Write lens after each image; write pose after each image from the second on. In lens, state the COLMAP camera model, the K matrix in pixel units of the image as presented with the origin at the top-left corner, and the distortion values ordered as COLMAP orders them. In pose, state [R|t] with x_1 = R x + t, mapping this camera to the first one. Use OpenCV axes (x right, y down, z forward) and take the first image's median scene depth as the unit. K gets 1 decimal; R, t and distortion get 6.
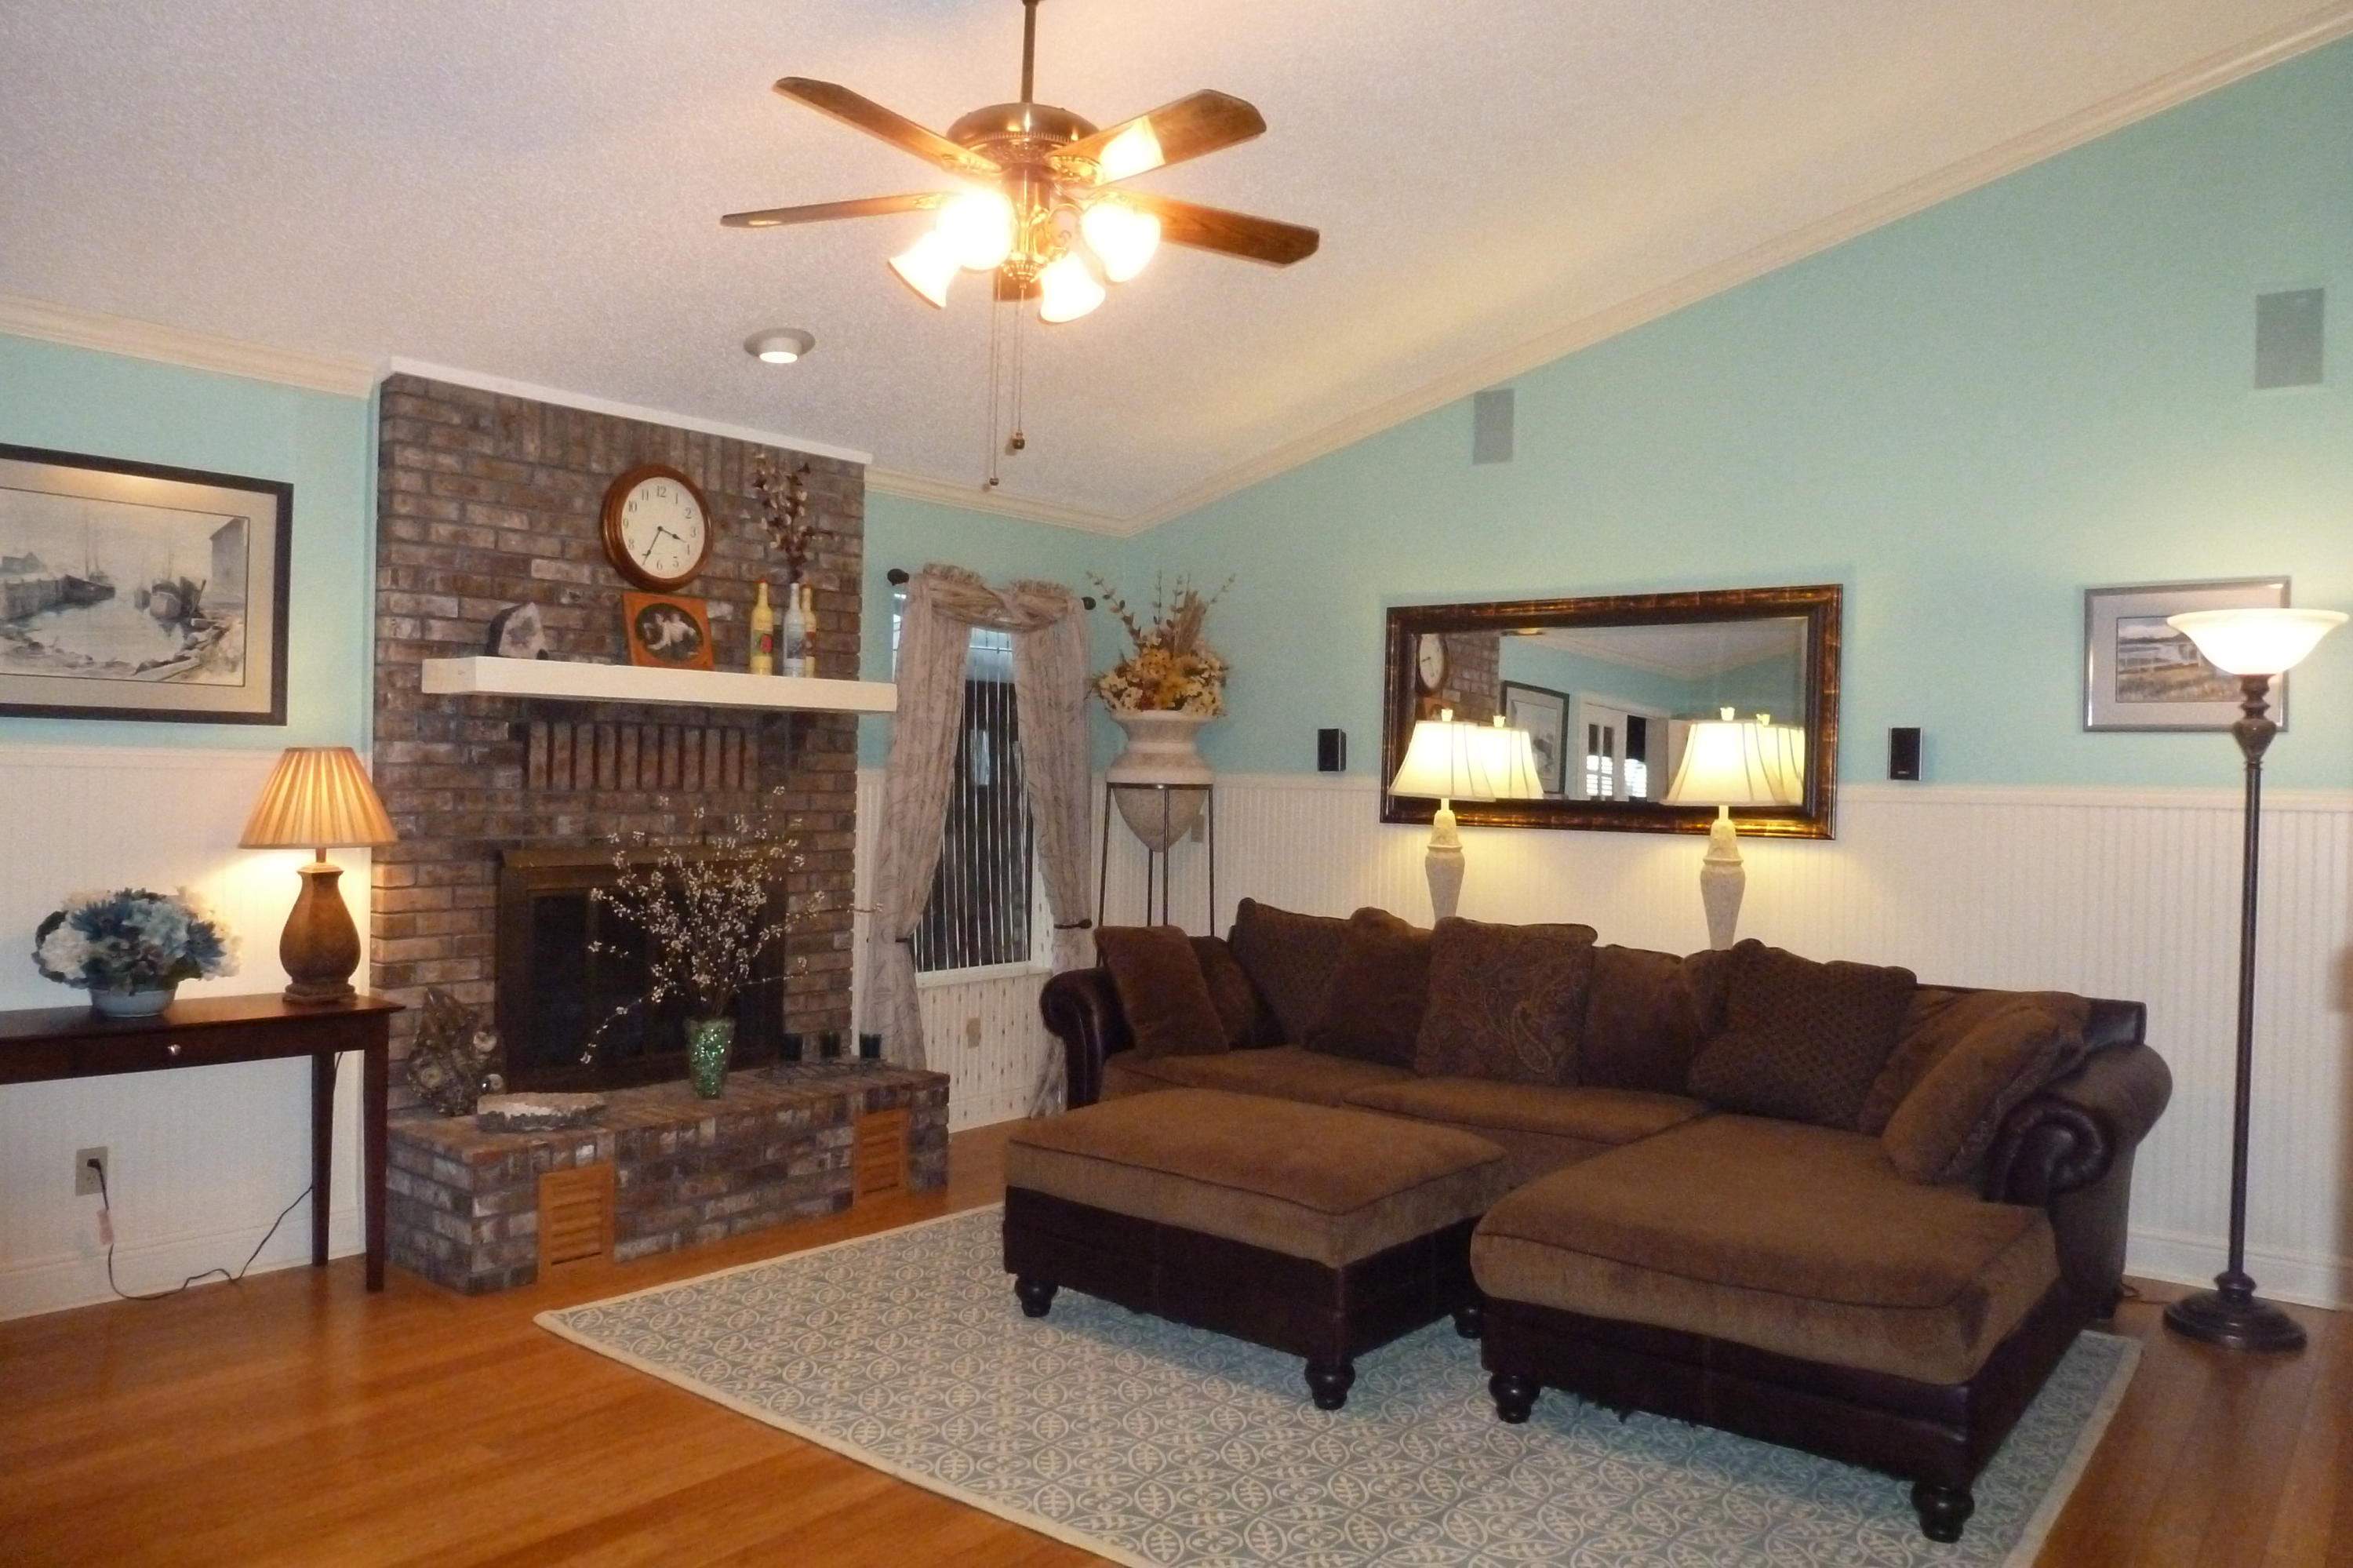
lens RADIAL K [[1780.6, 0, 1176.5], [0, 1780.6, 784.0], [0, 0, 1]] dist [-0.013875, 0.019202]
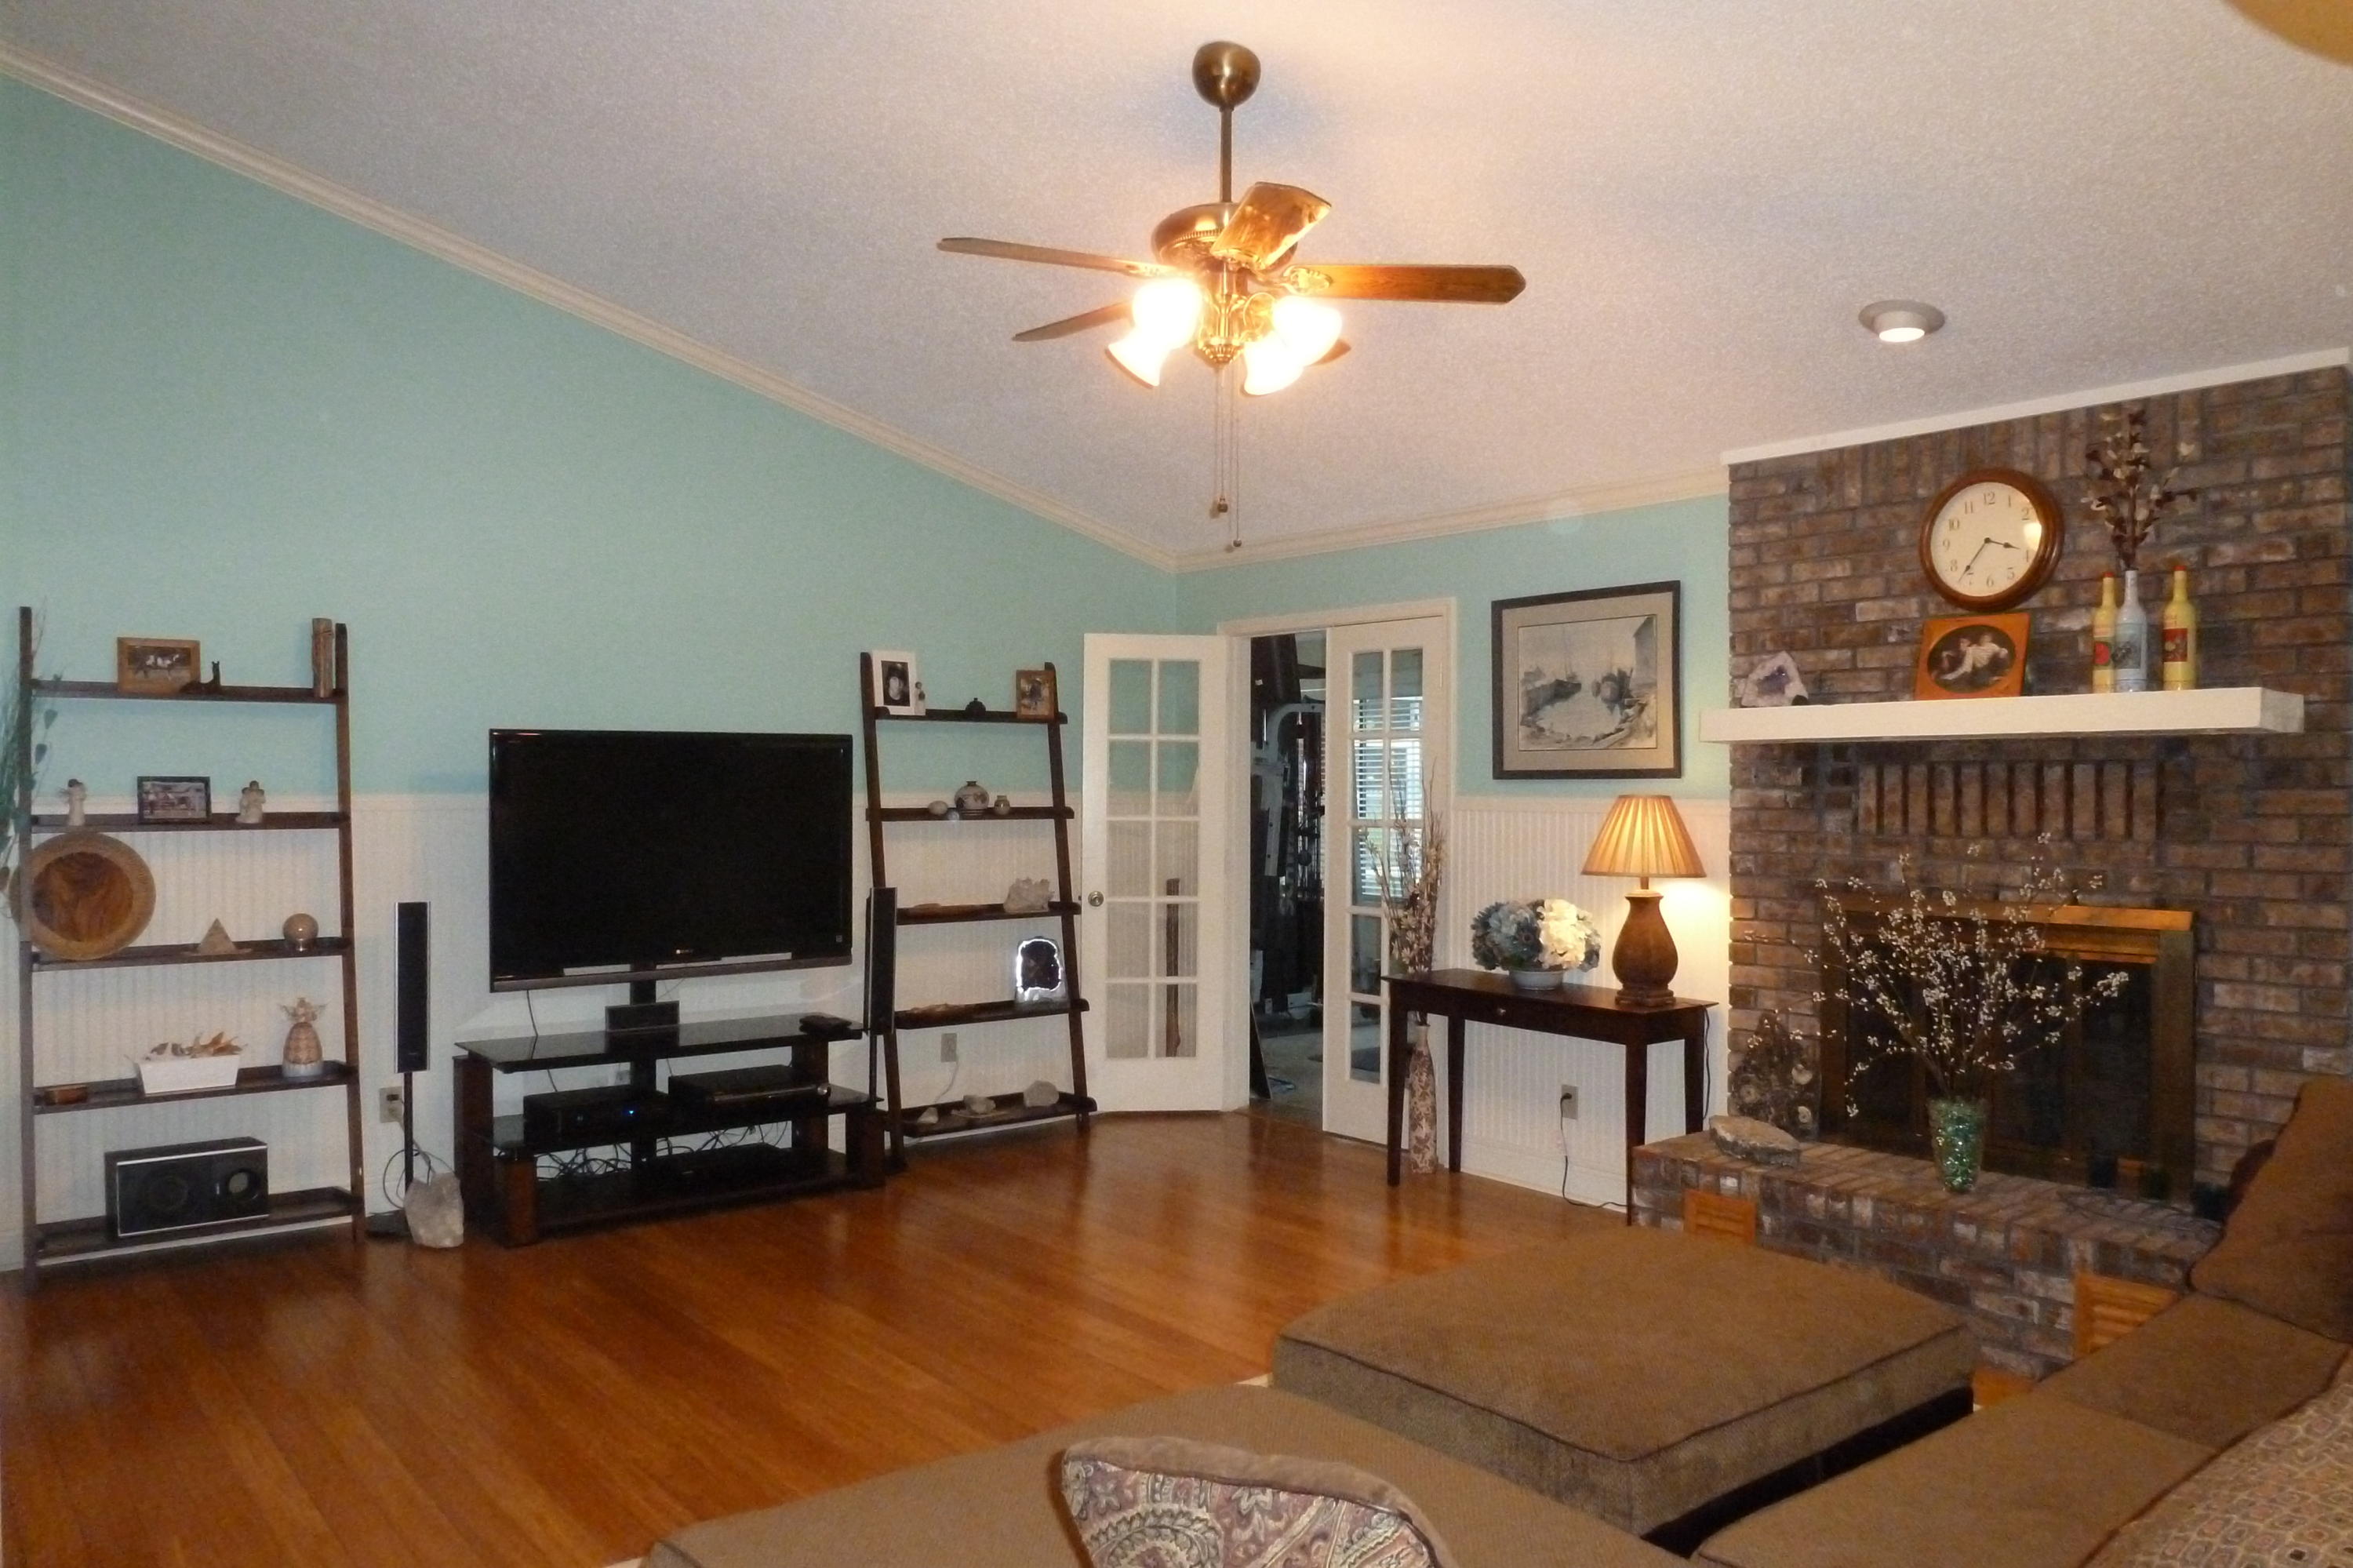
lens RADIAL K [[1732.6, 0, 1176.5], [0, 1732.6, 784.0], [0, 0, 1]] dist [0.005441, -0.002688]
pose [[-0.214028, -0.031631, -0.976315, 0.675943], [-0.021127, 0.999392, -0.027747, 0.010575], [0.976599, 0.014688, -0.214566, 0.844554]]
